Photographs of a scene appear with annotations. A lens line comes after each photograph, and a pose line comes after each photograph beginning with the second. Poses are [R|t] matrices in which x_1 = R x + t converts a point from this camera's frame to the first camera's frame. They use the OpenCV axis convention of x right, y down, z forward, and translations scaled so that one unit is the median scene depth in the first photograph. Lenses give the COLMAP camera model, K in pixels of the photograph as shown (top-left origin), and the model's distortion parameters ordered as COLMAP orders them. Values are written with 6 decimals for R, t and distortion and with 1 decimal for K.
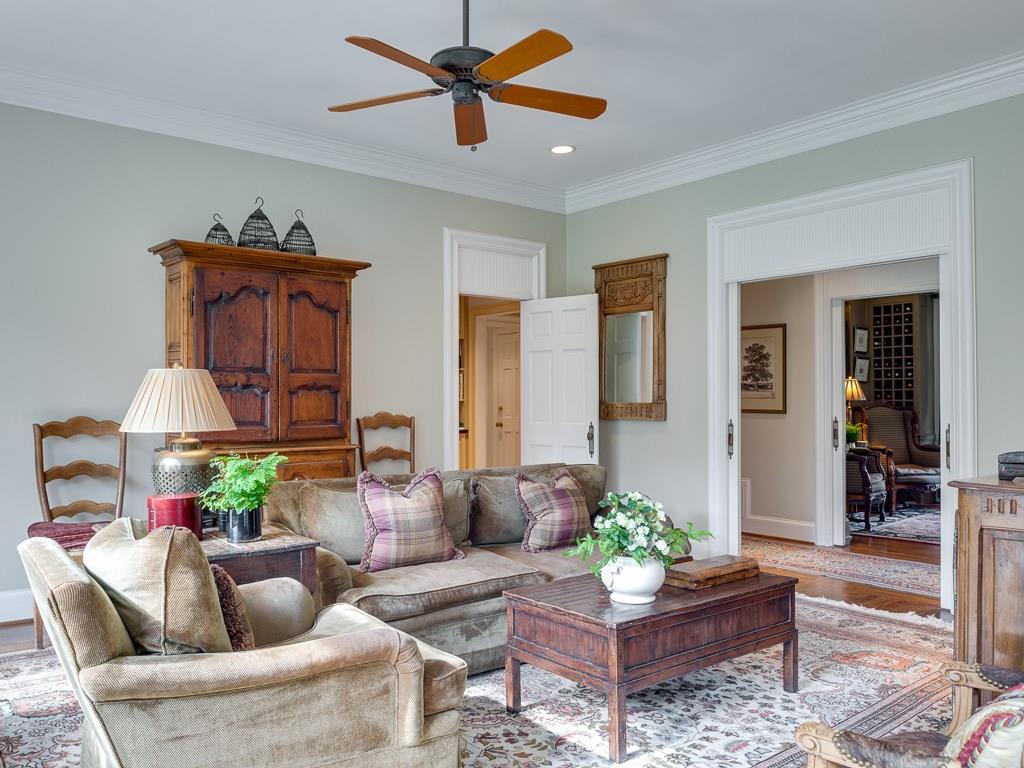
lens RADIAL K [[747.0, 0, 513.0], [0, 747.0, 391.4], [0, 0, 1]] dist [-0.003481, -0.002025]
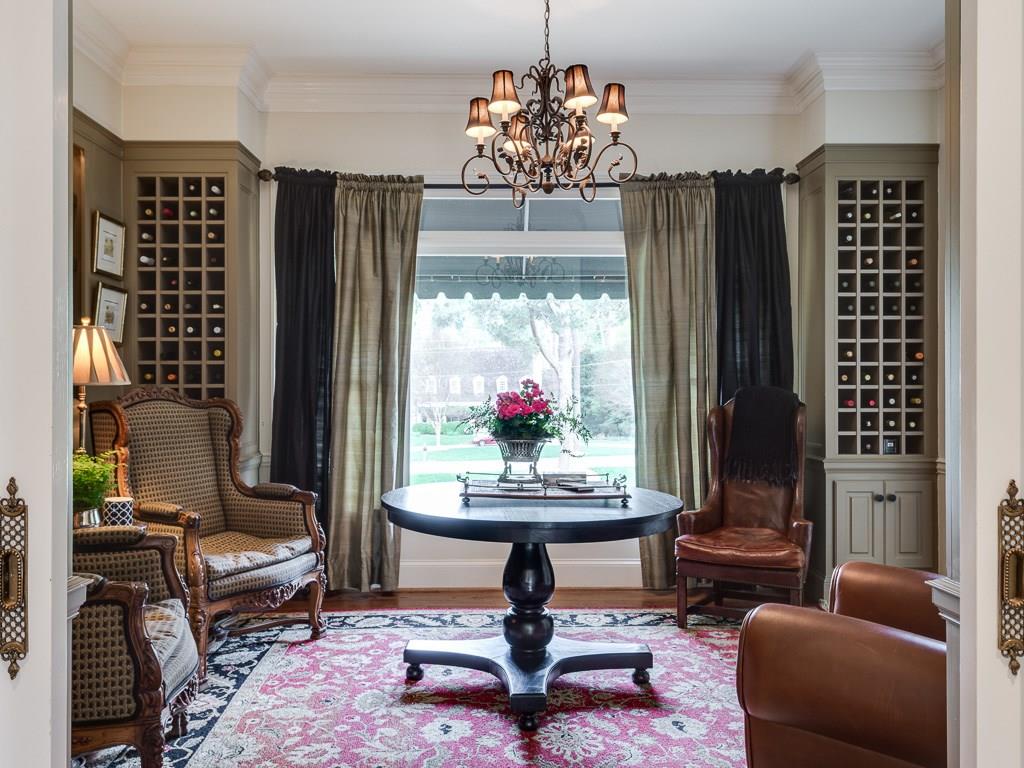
lens RADIAL K [[747.0, 0, 515.3], [0, 747.0, 385.6], [0, 0, 1]] dist [-0.003481, -0.002025]
pose [[0.576972, 0.002526, 0.816760, 0.257807], [-0.010506, 0.999935, 0.004329, 0.007819], [-0.816696, -0.011078, 0.576962, 0.577462]]
